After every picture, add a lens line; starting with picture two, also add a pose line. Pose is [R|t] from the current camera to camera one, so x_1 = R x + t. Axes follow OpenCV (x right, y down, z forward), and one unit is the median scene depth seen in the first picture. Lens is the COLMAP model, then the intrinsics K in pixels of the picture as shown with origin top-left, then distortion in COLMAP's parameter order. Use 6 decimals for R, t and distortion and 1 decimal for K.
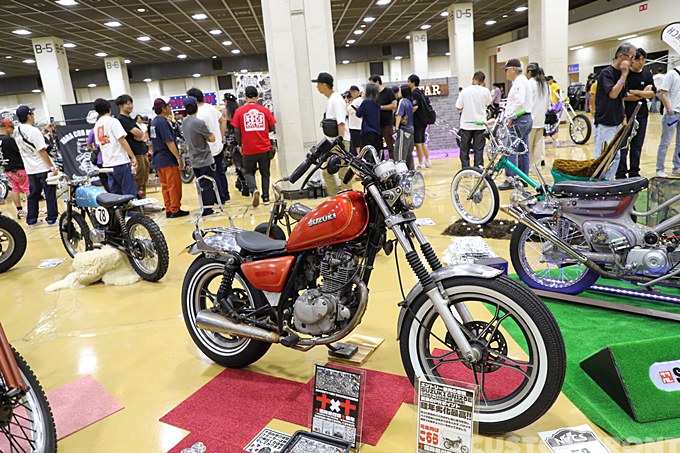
lens RADIAL K [[485.1, 0, 340.6], [0, 485.1, 230.7], [0, 0, 1]] dist [-0.041144, 0.028225]
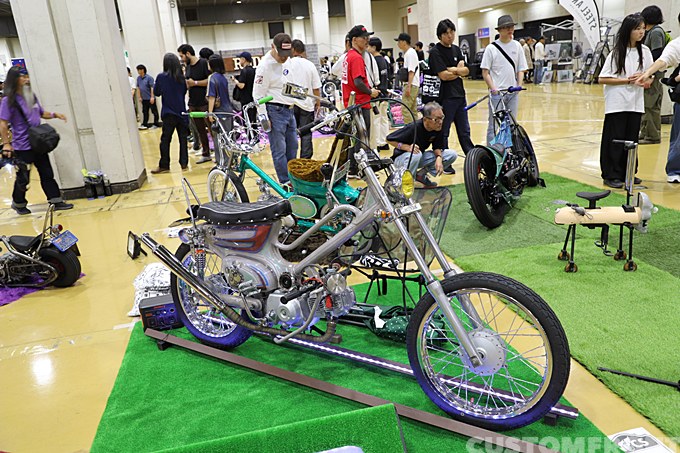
lens RADIAL K [[536.9, 0, 339.7], [0, 536.9, 227.3], [0, 0, 1]] dist [-0.000573, 0.001718]
pose [[0.991036, -0.031592, 0.129806, 0.247474], [0.027485, 0.999067, 0.033308, -0.037813], [-0.130737, -0.029441, 0.990980, 0.056000]]
